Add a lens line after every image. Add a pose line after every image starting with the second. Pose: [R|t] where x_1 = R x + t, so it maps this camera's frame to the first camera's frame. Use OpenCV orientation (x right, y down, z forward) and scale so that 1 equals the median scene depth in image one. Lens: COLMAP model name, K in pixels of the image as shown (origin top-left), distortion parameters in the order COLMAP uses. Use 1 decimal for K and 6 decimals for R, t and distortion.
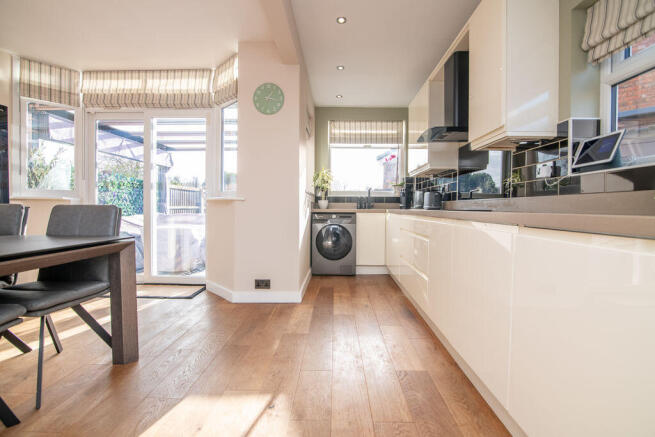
lens RADIAL K [[311.2, 0, 325.6], [0, 311.2, 213.9], [0, 0, 1]] dist [-0.012581, 0.000318]
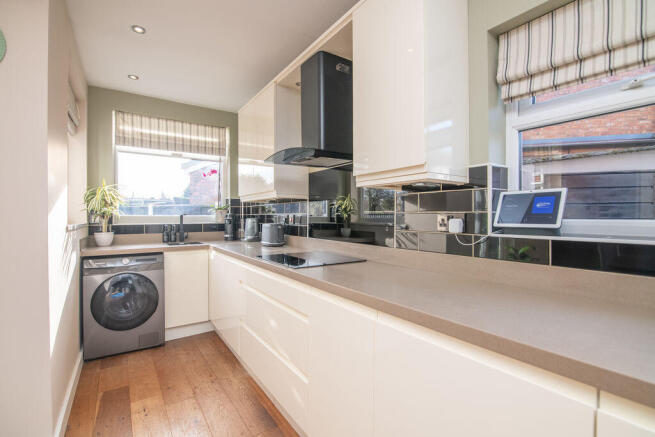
lens RADIAL K [[311.2, 0, 325.6], [0, 311.2, 213.9], [0, 0, 1]] dist [-0.012581, 0.000318]
pose [[0.812520, -0.006806, 0.582894, -0.008896], [0.019255, 0.999700, -0.015167, -0.069914], [-0.582615, 0.023547, 0.812407, 0.237997]]
